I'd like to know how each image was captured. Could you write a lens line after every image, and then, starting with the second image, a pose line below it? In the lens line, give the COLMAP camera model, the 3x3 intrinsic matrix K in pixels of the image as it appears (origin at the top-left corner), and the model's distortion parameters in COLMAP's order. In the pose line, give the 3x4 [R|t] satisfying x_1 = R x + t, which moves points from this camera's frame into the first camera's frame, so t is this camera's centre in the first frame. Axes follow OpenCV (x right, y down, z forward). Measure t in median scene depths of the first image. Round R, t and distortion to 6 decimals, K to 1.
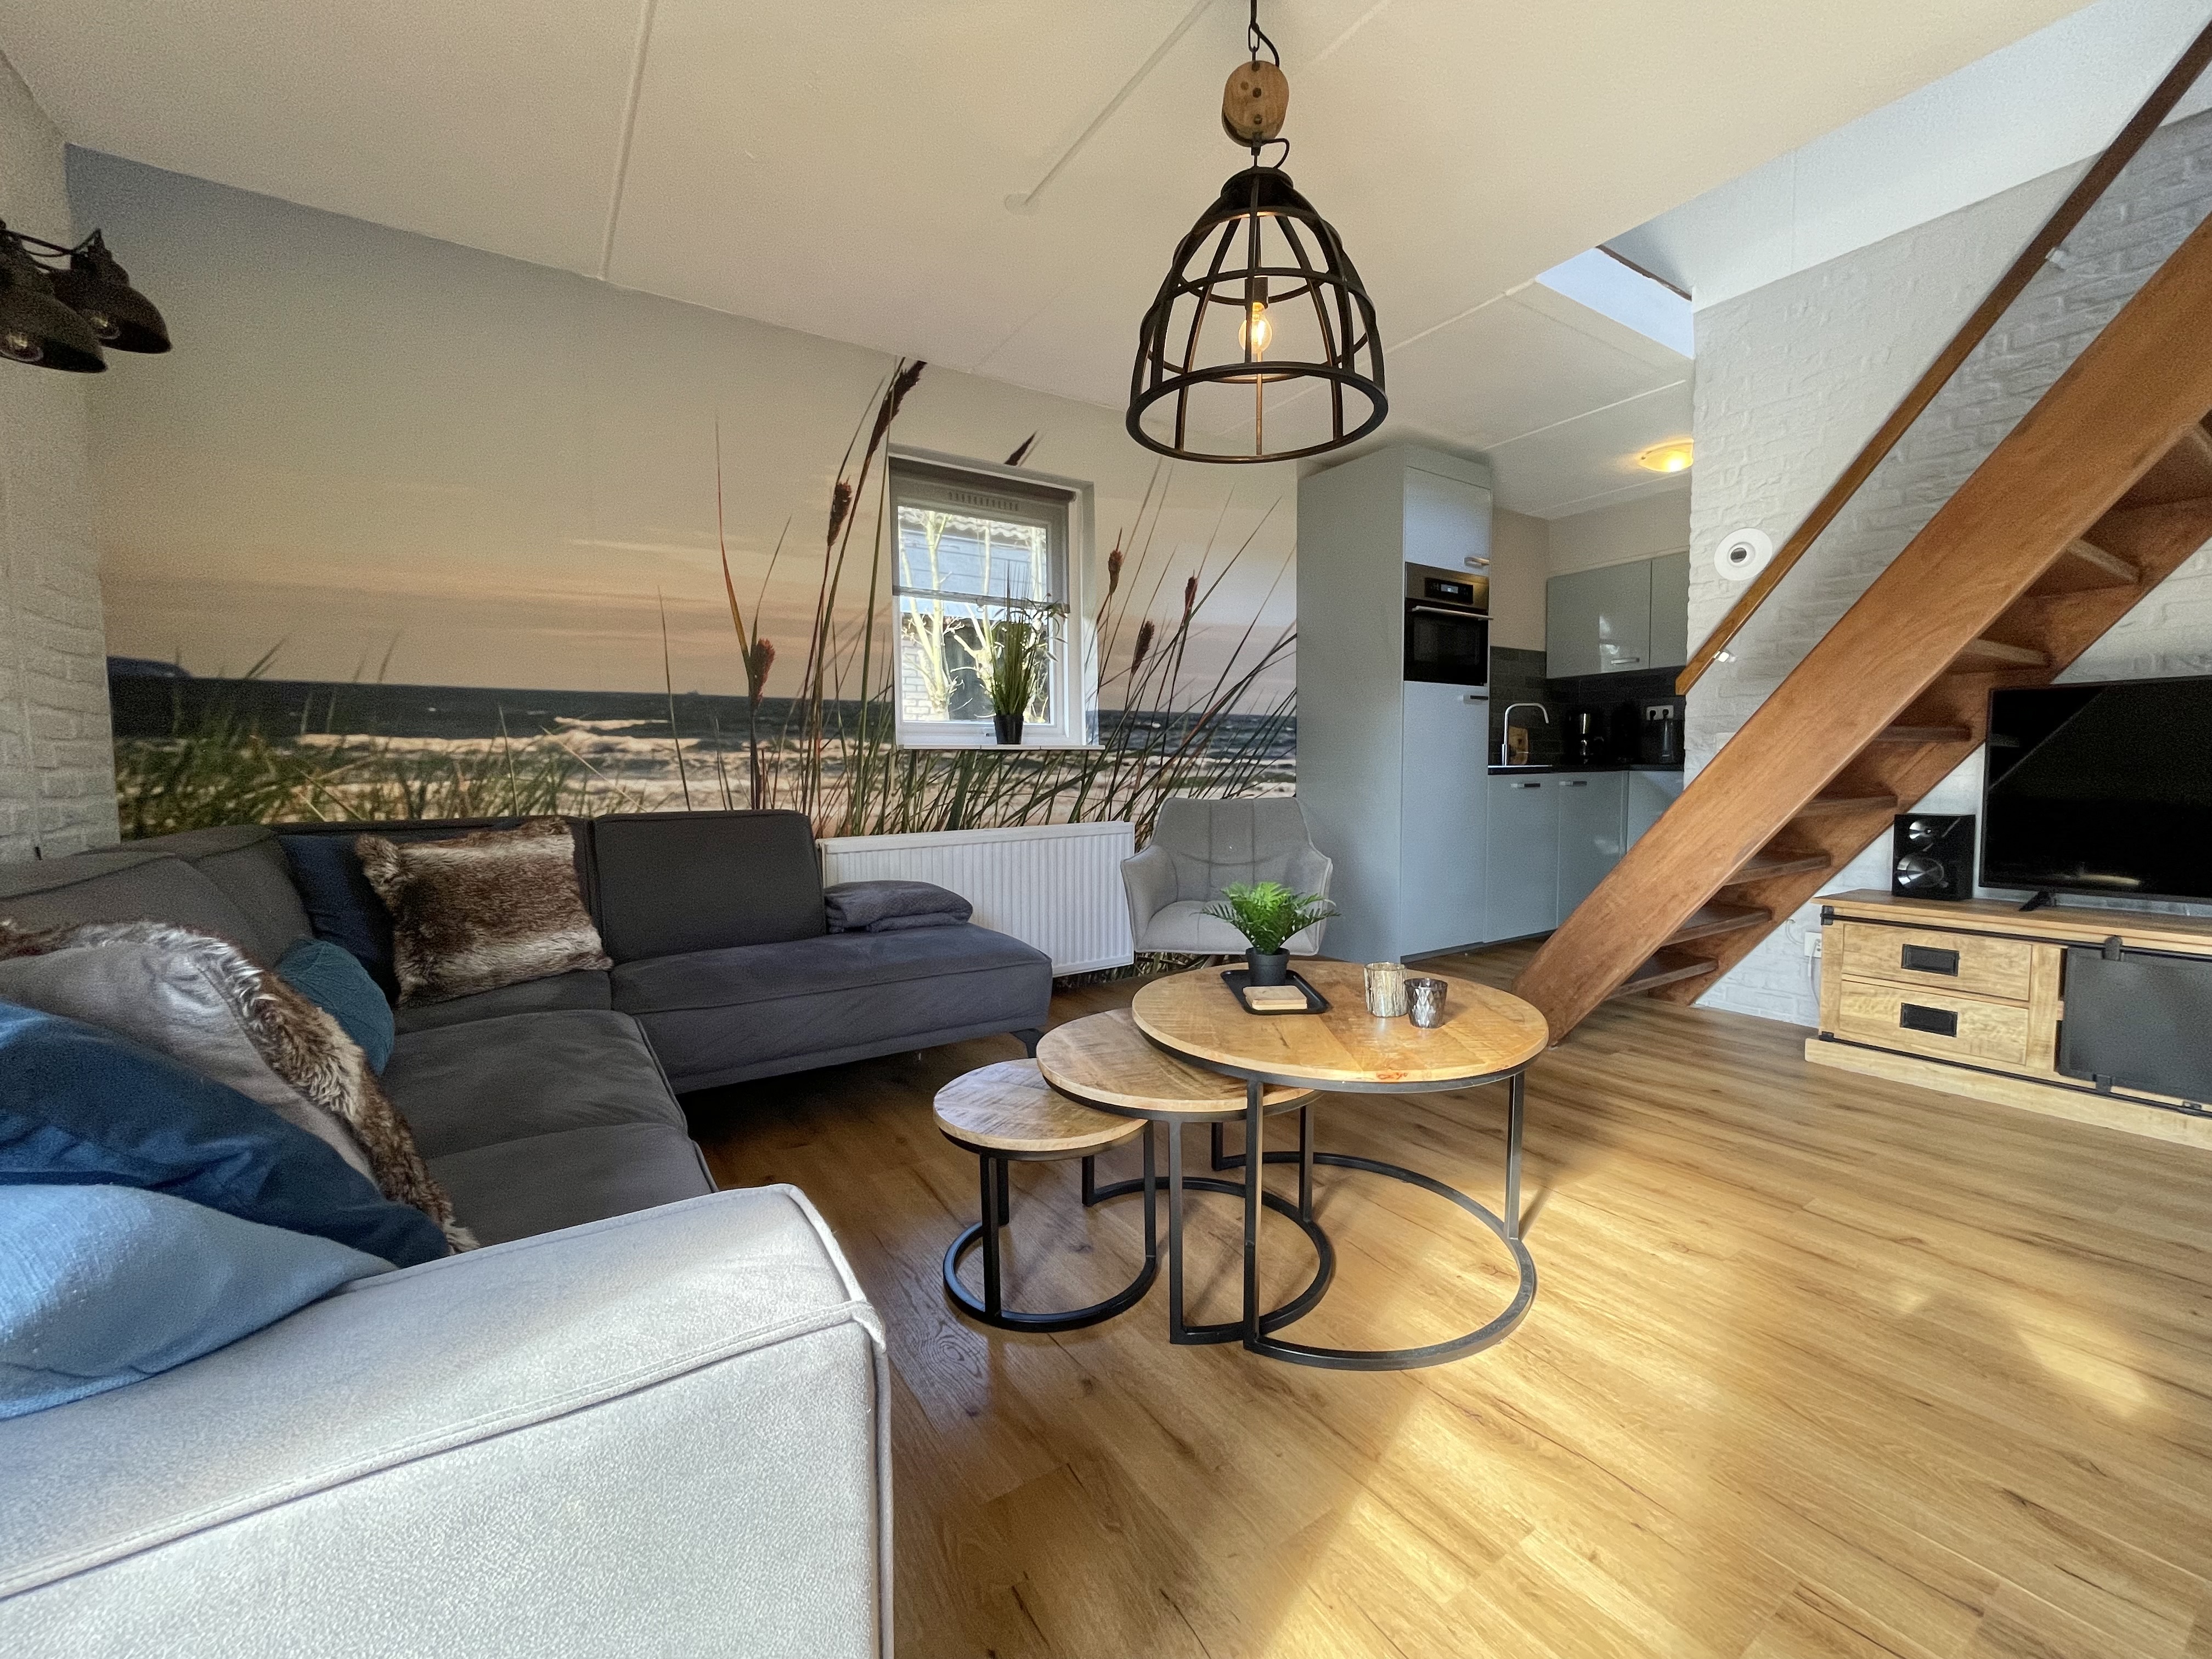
lens RADIAL K [[892.0, 0, 1112.1], [0, 892.0, 825.9], [0, 0, 1]] dist [-0.006602, -0.000529]
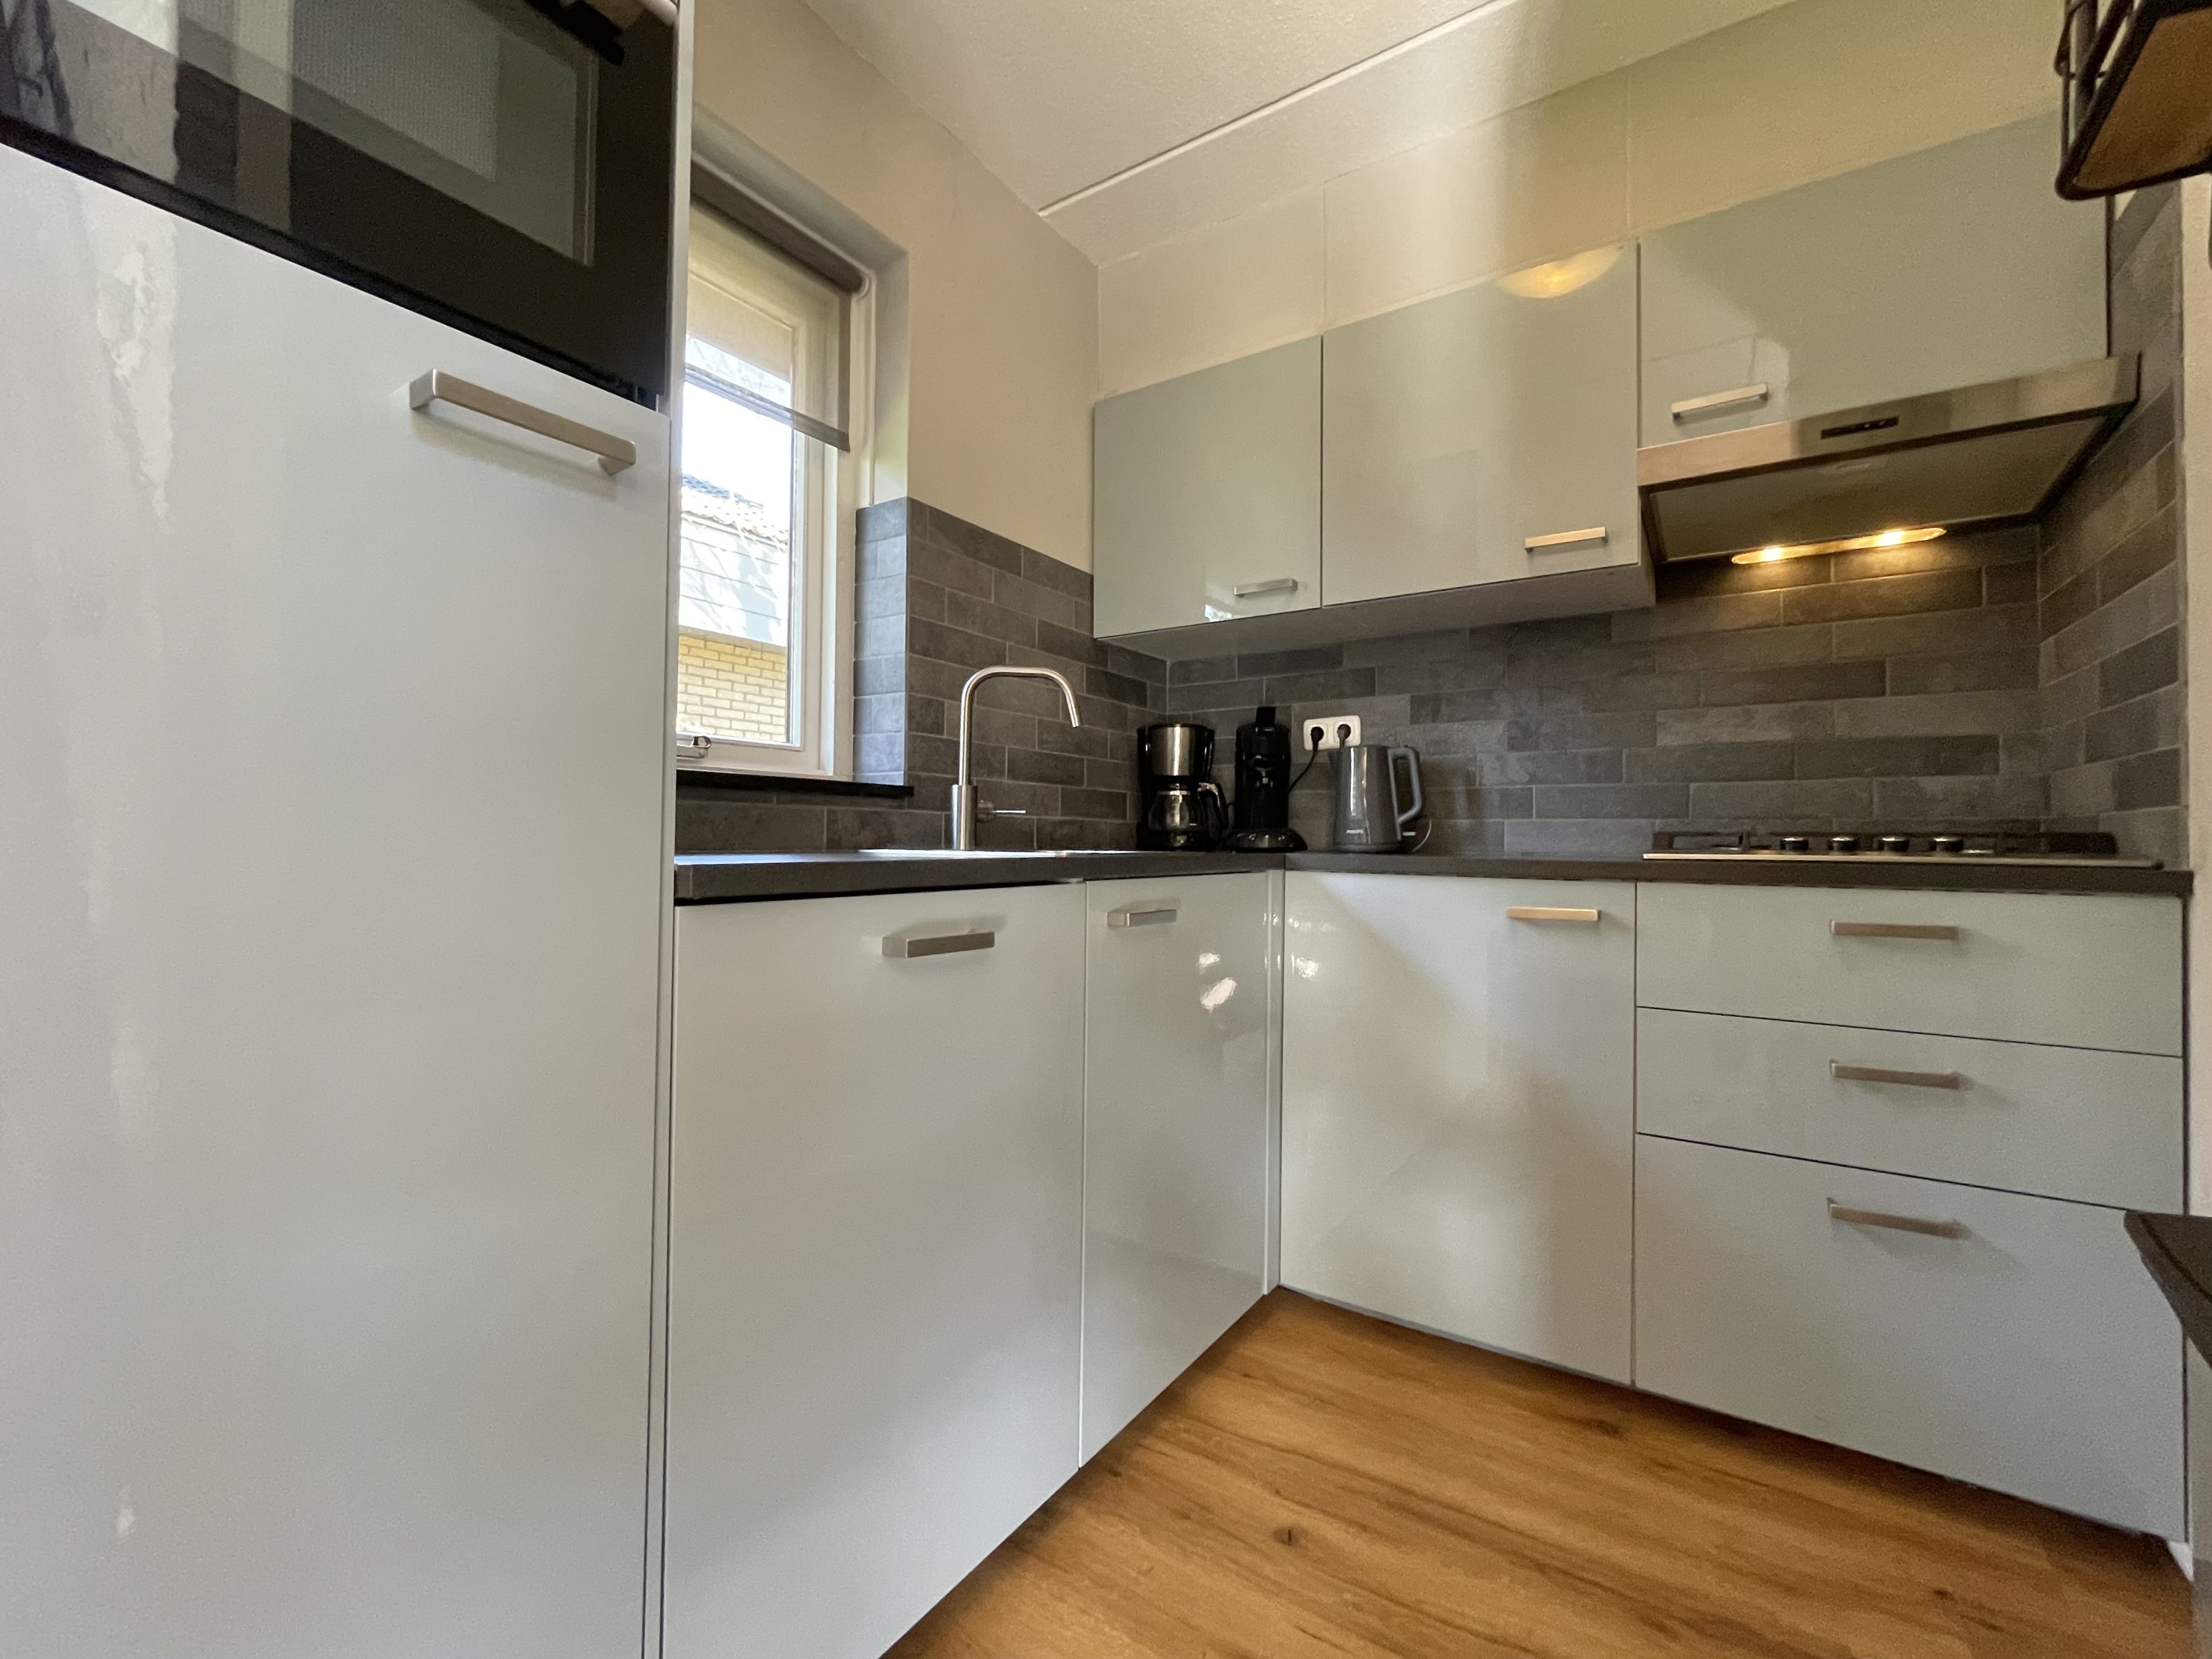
lens RADIAL K [[934.1, 0, 1106.0], [0, 934.1, 829.5], [0, 0, 1]] dist [-0.000118, -0.000006]
pose [[0.924573, 0.029432, 0.379866, 0.583445], [0.001751, 0.996673, -0.081482, -0.074285], [-0.381001, 0.076001, 0.921446, 1.067350]]
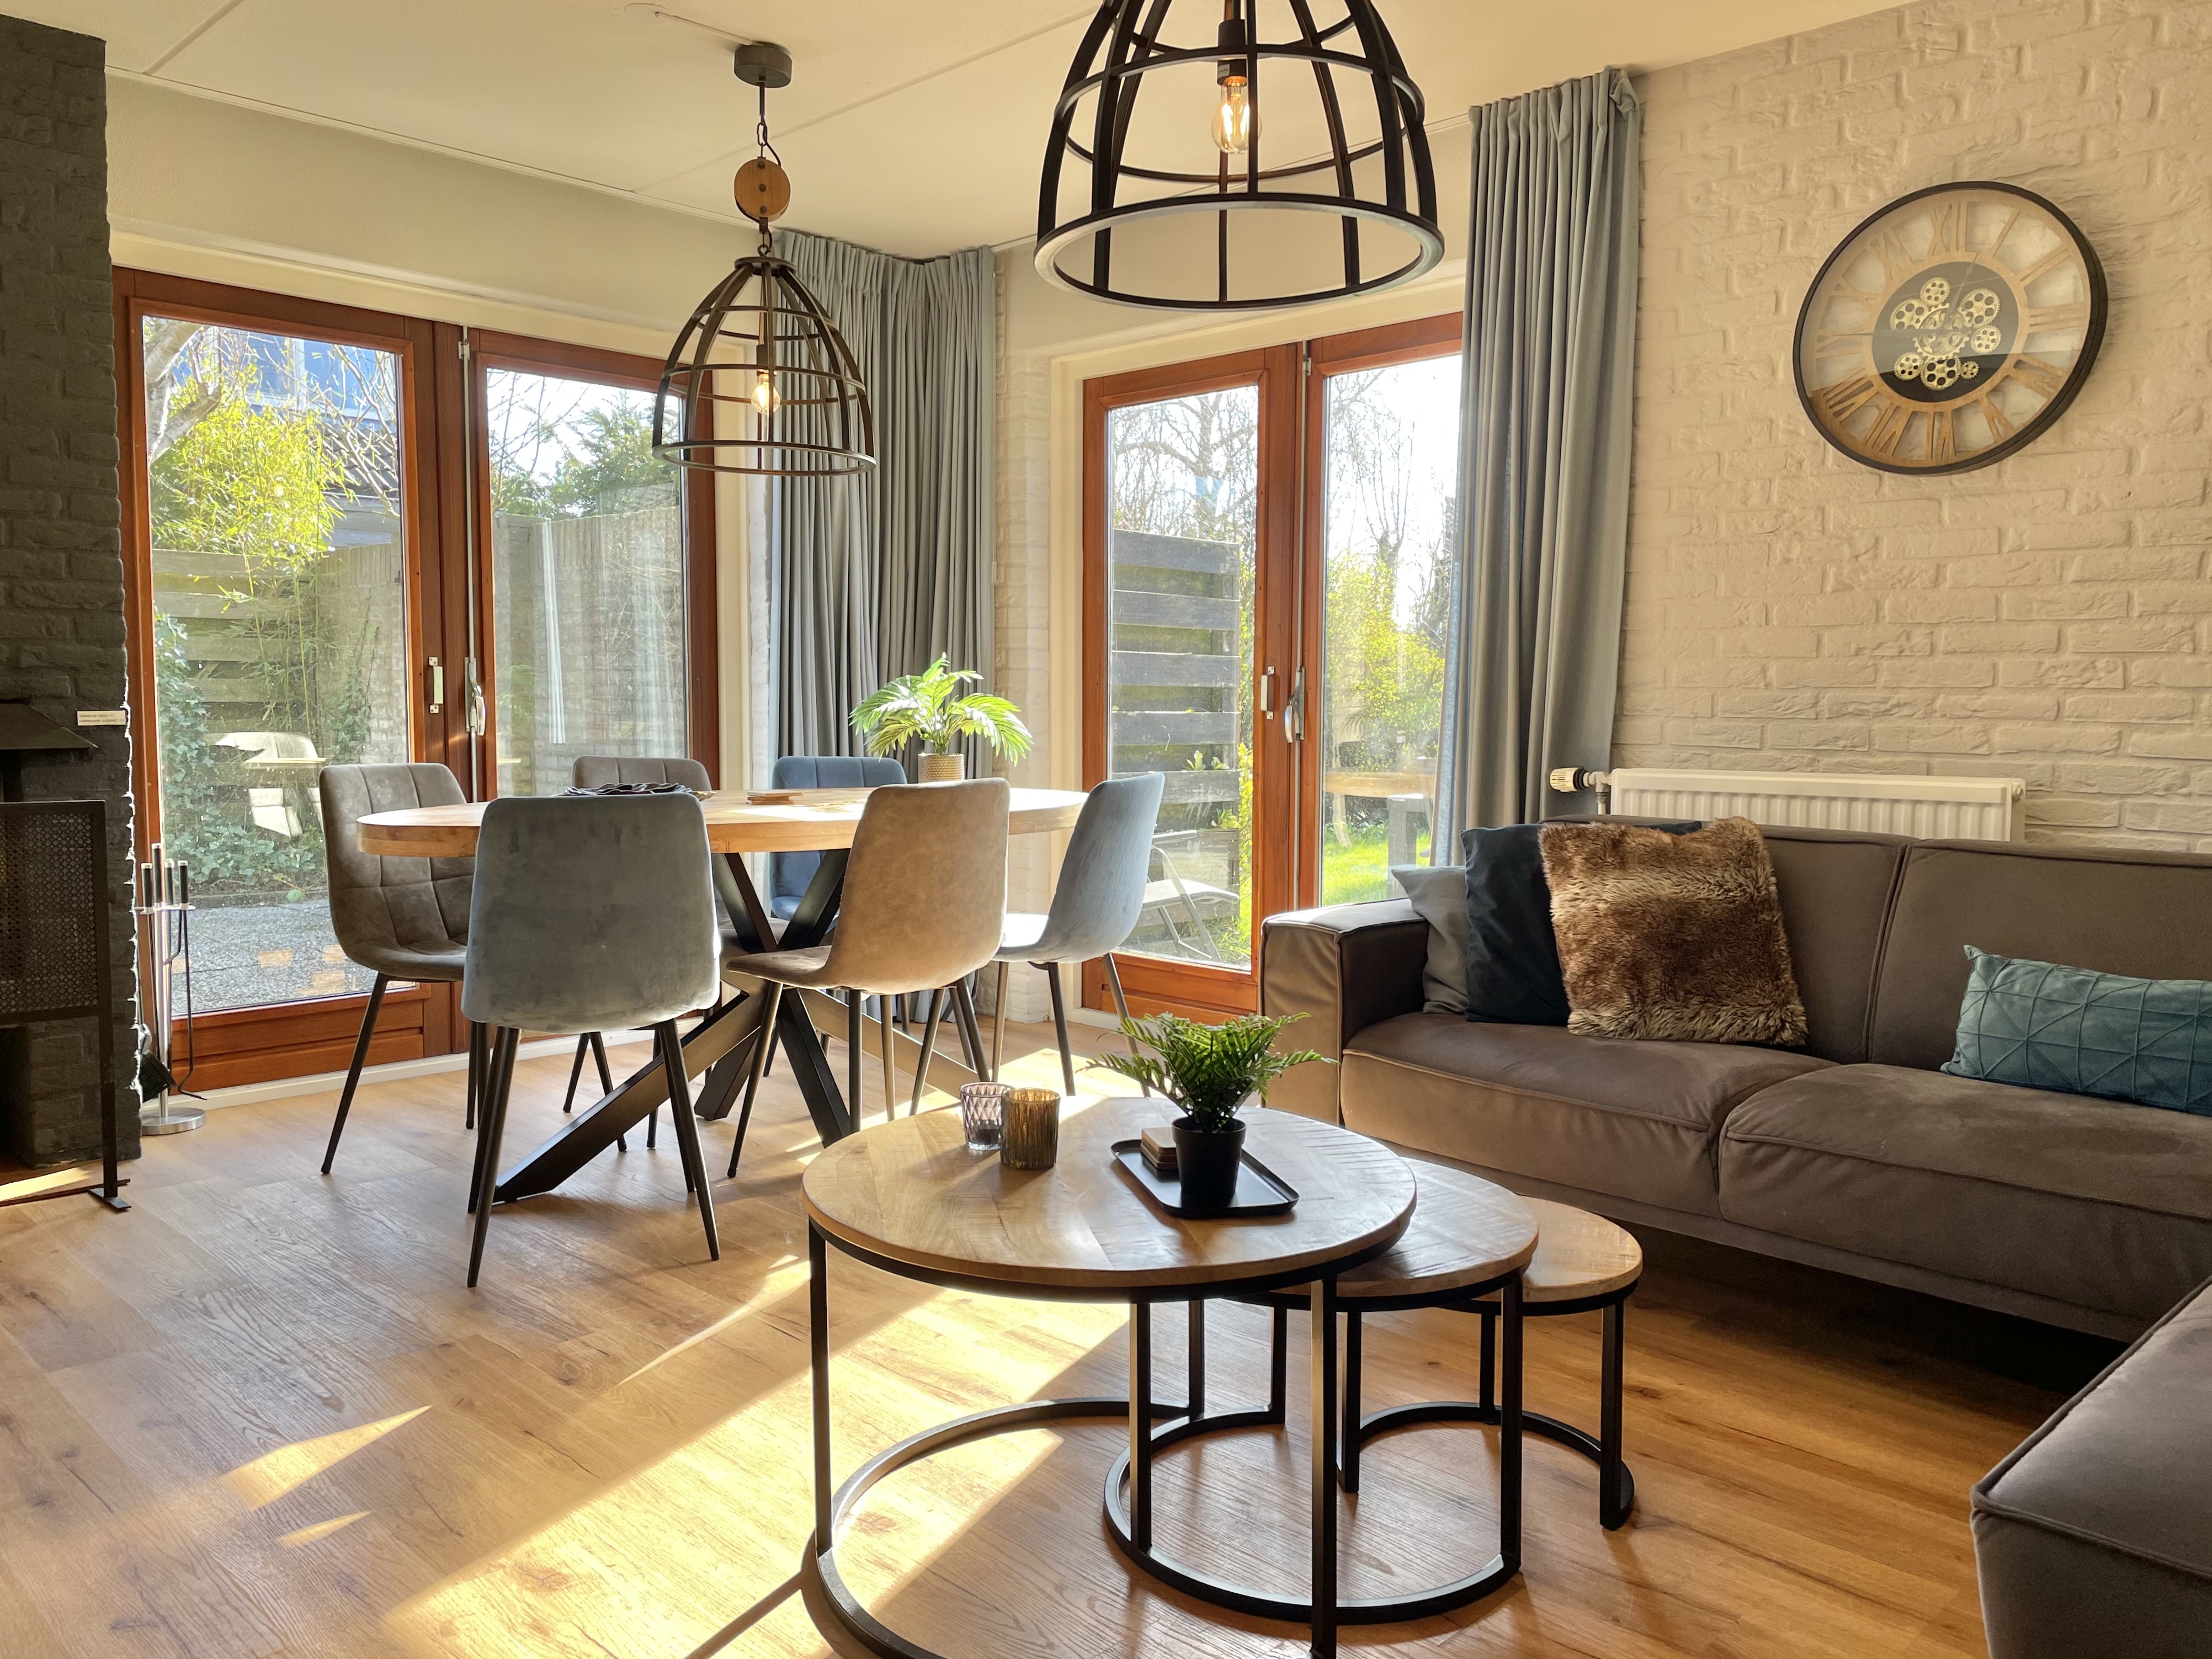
lens RADIAL K [[1678.5, 0, 1104.3], [0, 1678.5, 817.3], [0, 0, 1]] dist [0.088222, -0.117951]
pose [[-0.981072, 0.015580, -0.193014, 0.254897], [-0.010788, 0.990812, 0.134815, -0.116885], [0.193341, 0.134345, -0.971890, 1.164417]]
